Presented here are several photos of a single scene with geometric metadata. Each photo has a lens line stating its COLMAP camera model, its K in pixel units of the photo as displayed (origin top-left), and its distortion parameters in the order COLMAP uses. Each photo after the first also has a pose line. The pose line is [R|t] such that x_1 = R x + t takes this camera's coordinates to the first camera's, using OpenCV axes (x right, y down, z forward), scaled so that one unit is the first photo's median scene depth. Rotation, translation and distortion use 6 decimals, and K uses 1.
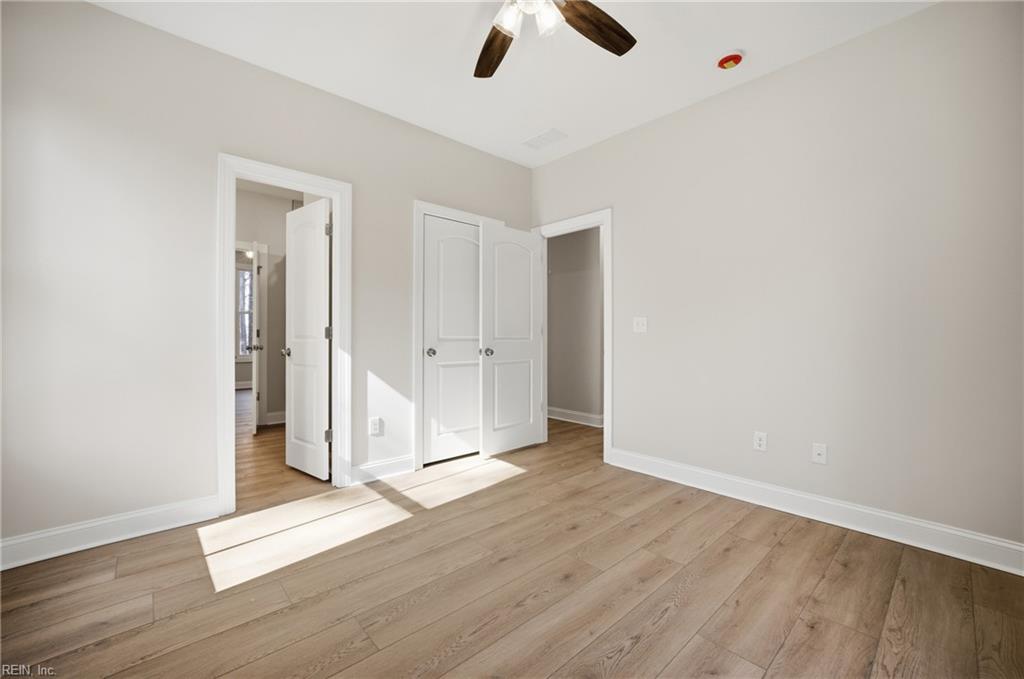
lens RADIAL K [[409.5, 0, 511.3], [0, 409.5, 334.0], [0, 0, 1]] dist [-0.001141, -0.000098]
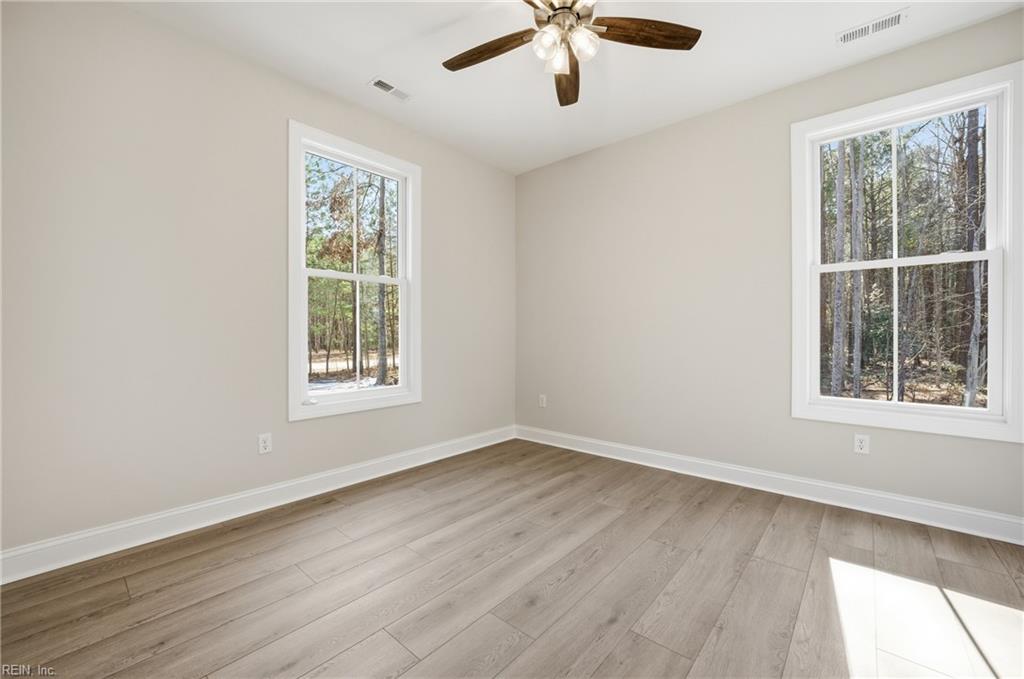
lens RADIAL K [[409.5, 0, 511.3], [0, 409.5, 334.0], [0, 0, 1]] dist [-0.001141, -0.000098]
pose [[-0.993822, -0.004289, -0.110900, 0.294042], [-0.003930, 0.999986, -0.003457, 0.005450], [0.110914, -0.003000, -0.993826, 1.970272]]
